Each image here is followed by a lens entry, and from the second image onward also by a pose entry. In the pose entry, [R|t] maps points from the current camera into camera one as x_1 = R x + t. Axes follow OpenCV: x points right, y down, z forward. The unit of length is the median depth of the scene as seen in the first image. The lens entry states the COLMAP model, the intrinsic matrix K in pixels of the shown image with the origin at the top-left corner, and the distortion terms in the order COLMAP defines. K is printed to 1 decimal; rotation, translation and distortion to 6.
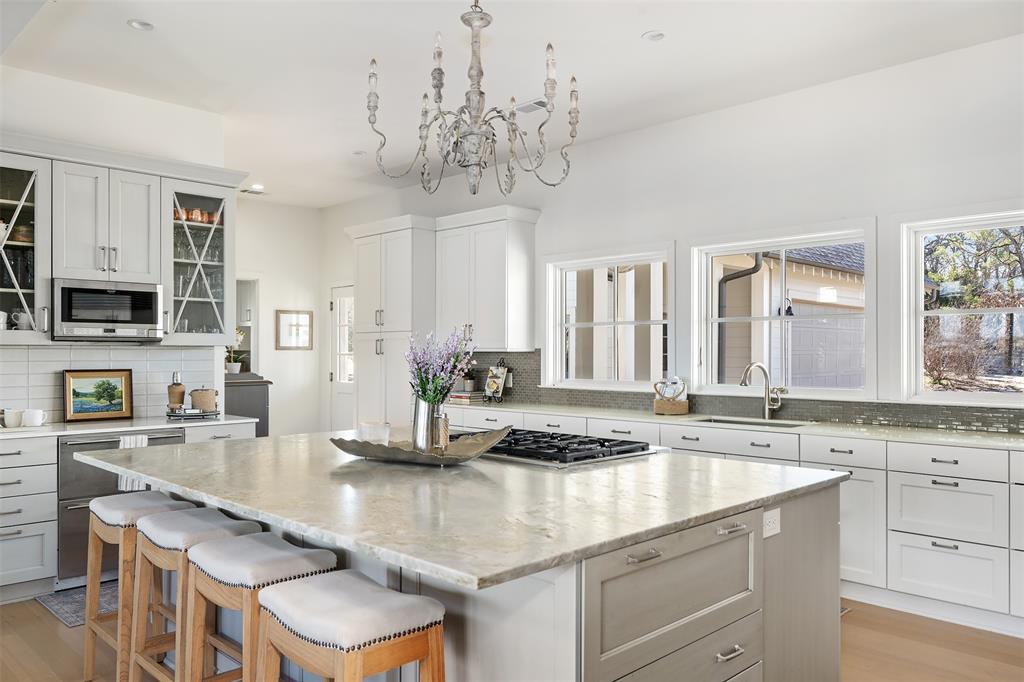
lens RADIAL K [[759.4, 0, 511.2], [0, 759.4, 346.1], [0, 0, 1]] dist [0.003267, -0.000031]
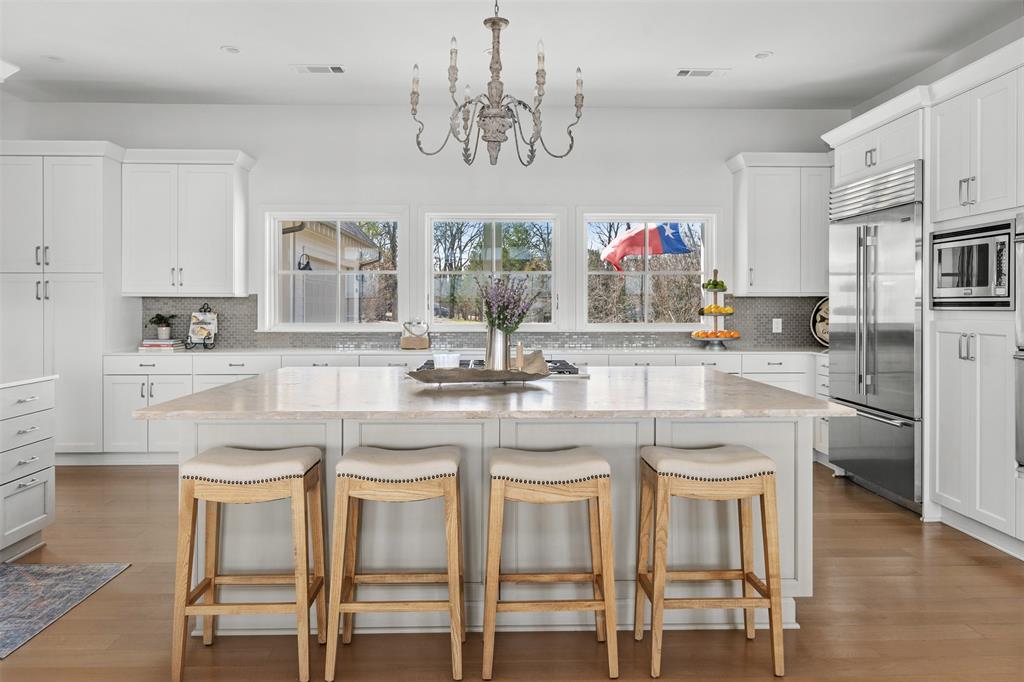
lens RADIAL K [[697.3, 0, 518.9], [0, 697.3, 303.4], [0, 0, 1]] dist [-0.007769, -0.000983]
pose [[0.670505, 0.002863, 0.741899, -0.423854], [-0.007974, 0.999963, 0.003348, 0.009567], [-0.741862, -0.008161, 0.670503, 0.103205]]
